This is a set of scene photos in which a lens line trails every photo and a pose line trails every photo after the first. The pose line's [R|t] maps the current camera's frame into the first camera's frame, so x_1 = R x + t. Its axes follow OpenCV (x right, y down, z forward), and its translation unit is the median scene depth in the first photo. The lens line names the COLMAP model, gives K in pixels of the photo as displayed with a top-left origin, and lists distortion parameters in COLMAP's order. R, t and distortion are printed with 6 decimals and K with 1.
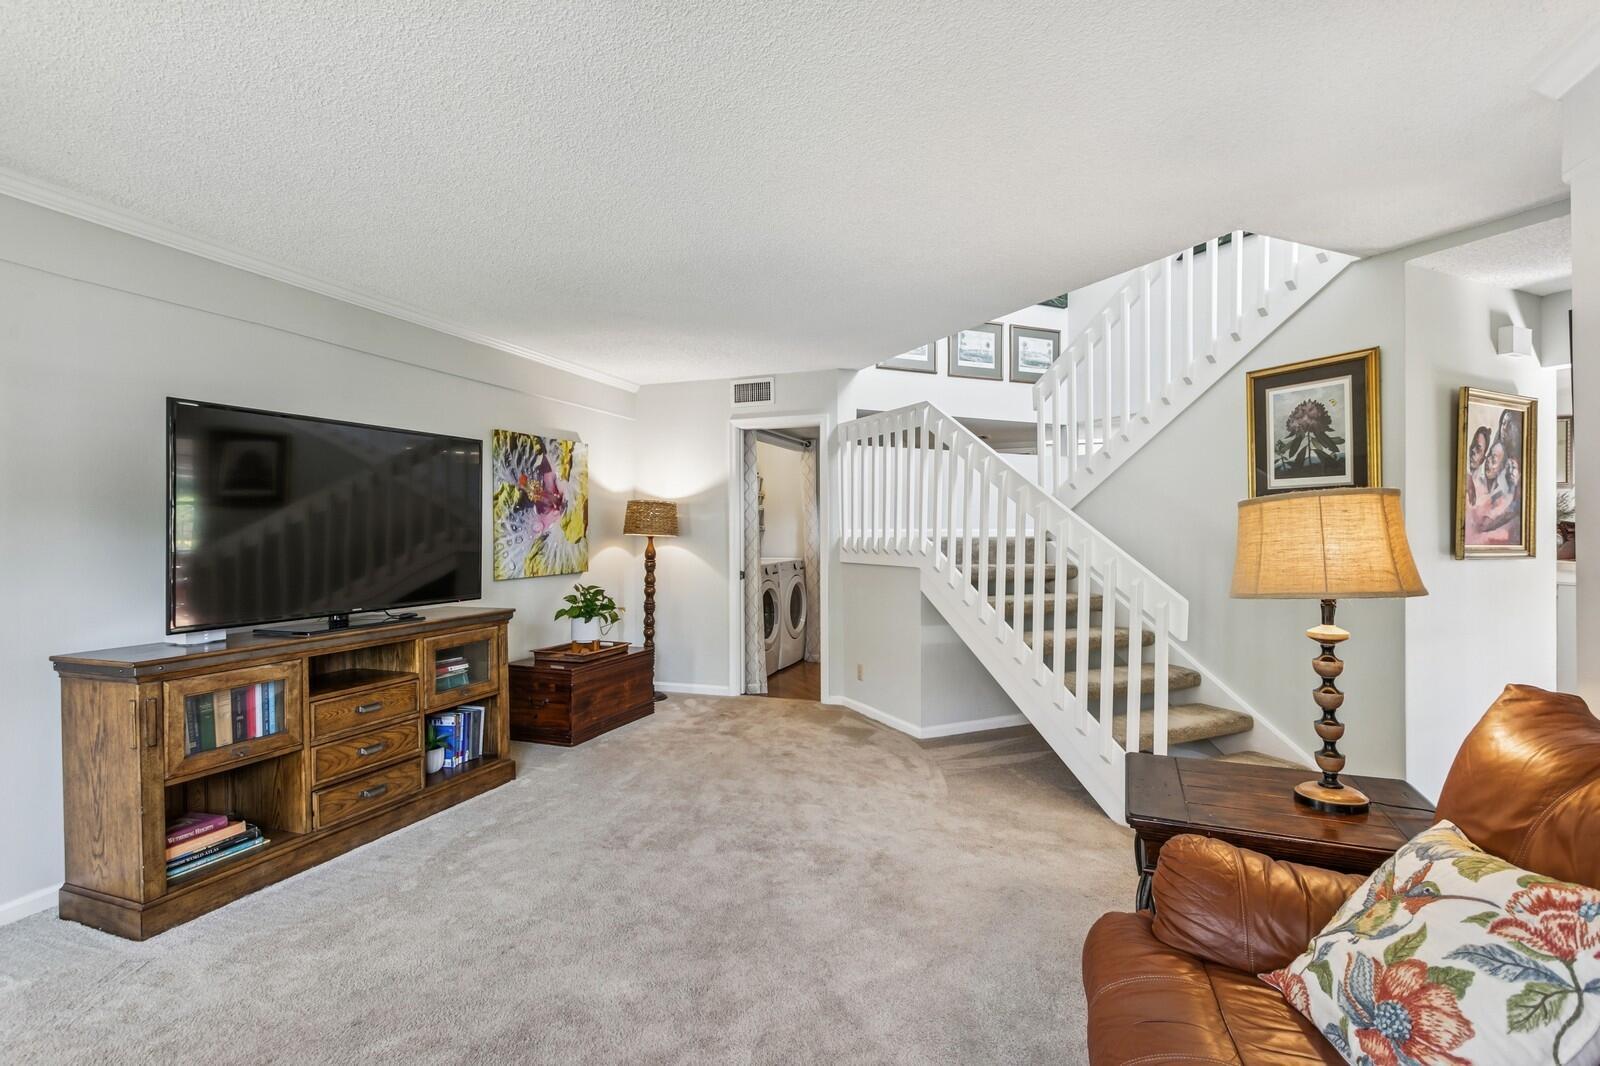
lens RADIAL K [[772.4, 0, 799.6], [0, 772.4, 530.5], [0, 0, 1]] dist [0.000690, 0.001068]
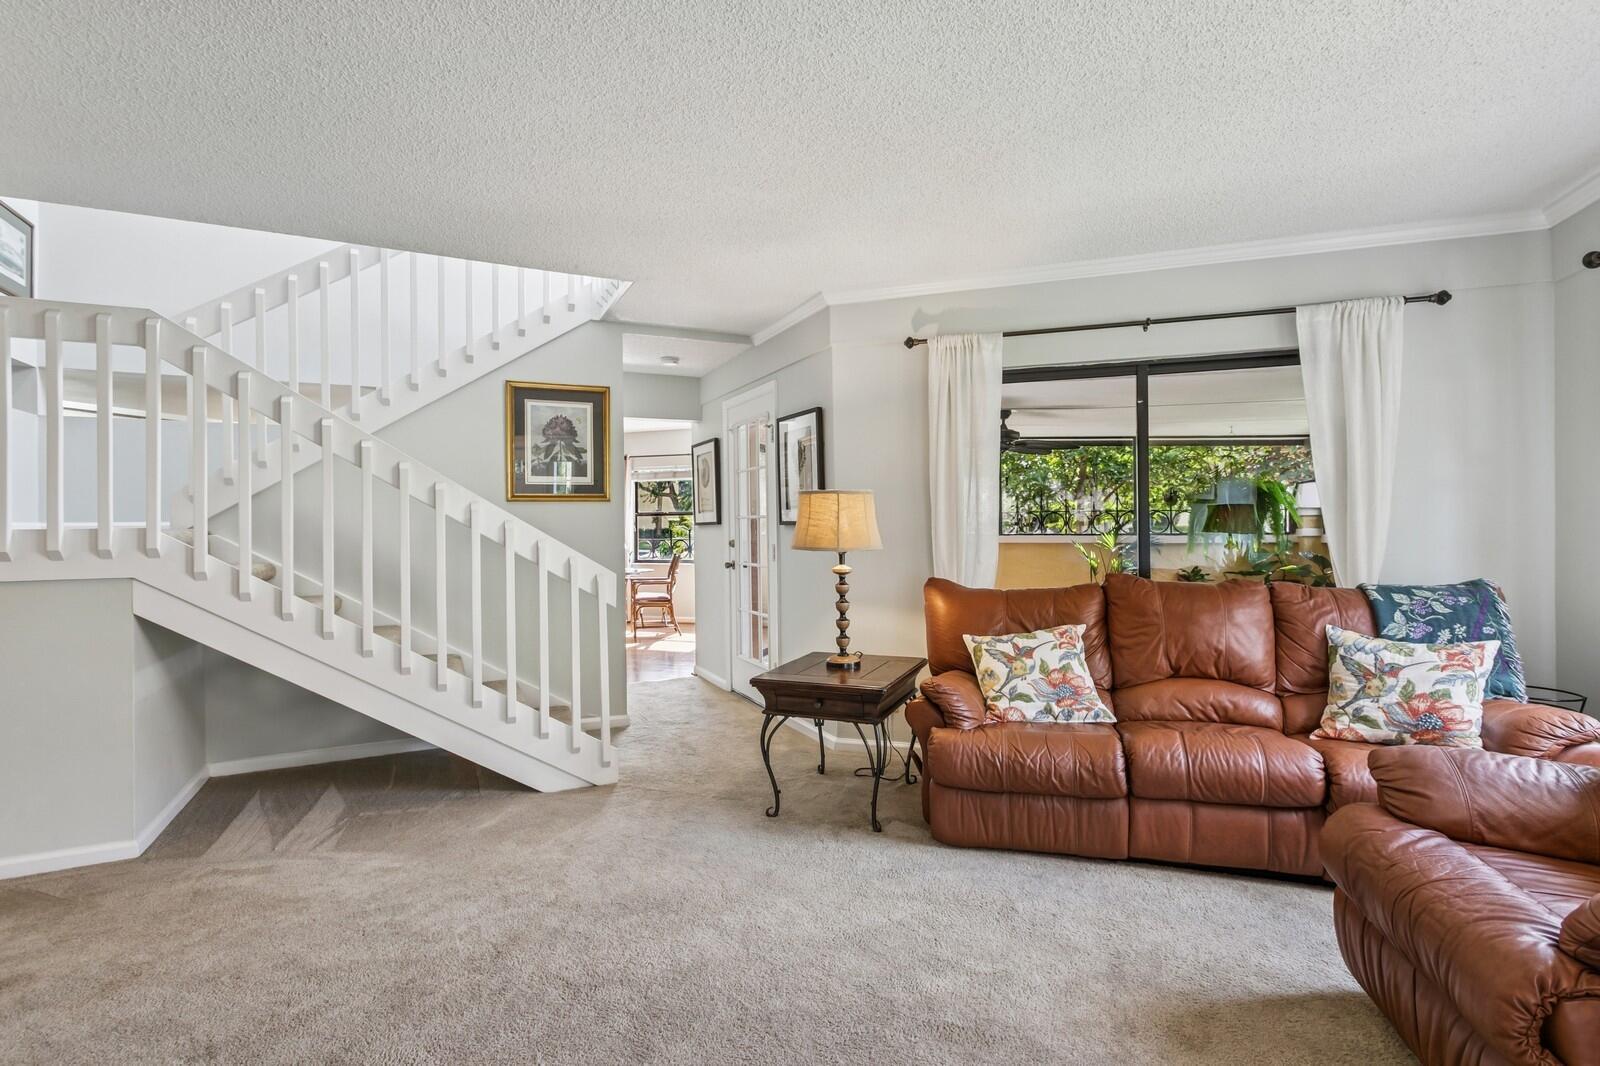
lens RADIAL K [[772.4, 0, 798.1], [0, 772.4, 529.4], [0, 0, 1]] dist [0.000690, 0.001068]
pose [[-0.004062, -0.006300, 0.999972, -0.603081], [0.015260, 0.999863, 0.006361, 0.015569], [-0.999875, 0.015286, -0.003965, 0.616360]]
